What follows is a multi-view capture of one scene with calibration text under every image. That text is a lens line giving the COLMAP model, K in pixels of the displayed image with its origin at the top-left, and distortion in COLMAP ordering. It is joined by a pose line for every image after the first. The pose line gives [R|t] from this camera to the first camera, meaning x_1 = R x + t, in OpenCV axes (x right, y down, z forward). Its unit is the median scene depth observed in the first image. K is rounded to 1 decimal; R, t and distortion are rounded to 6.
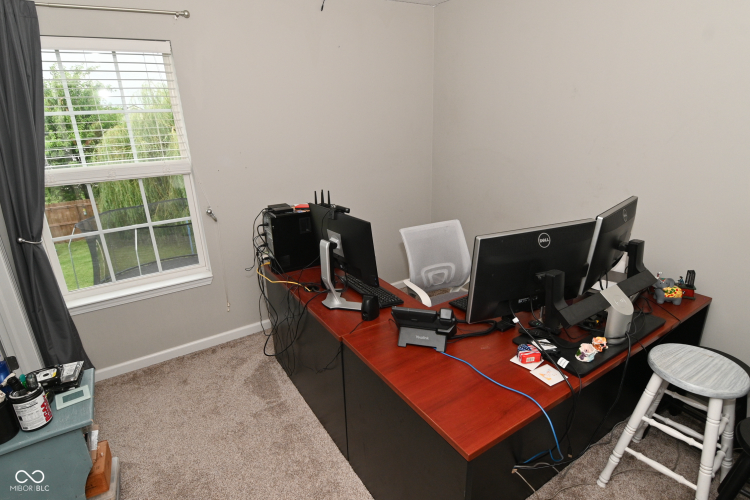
lens RADIAL K [[393.9, 0, 378.8], [0, 393.9, 249.6], [0, 0, 1]] dist [-0.000171, -0.014252]
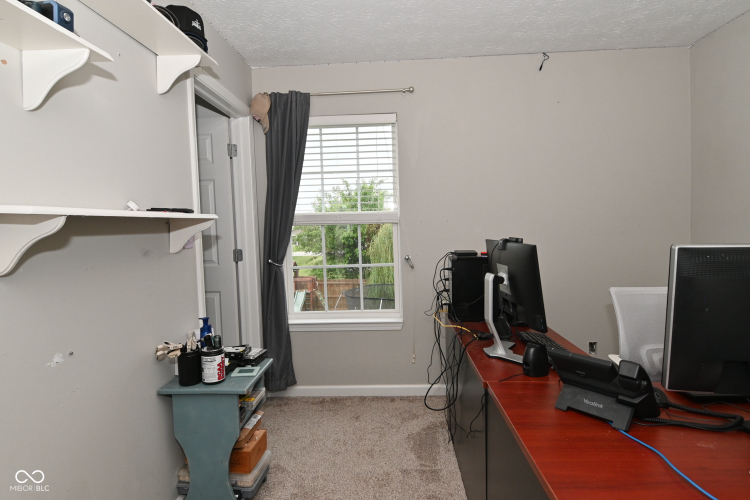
lens RADIAL K [[393.9, 0, 377.4], [0, 393.9, 249.2], [0, 0, 1]] dist [-0.000171, -0.014252]
pose [[0.814035, 0.038137, -0.579562, 0.140475], [-0.185245, 0.962777, -0.196836, 0.123169], [0.550483, 0.267592, 0.790799, 0.124247]]
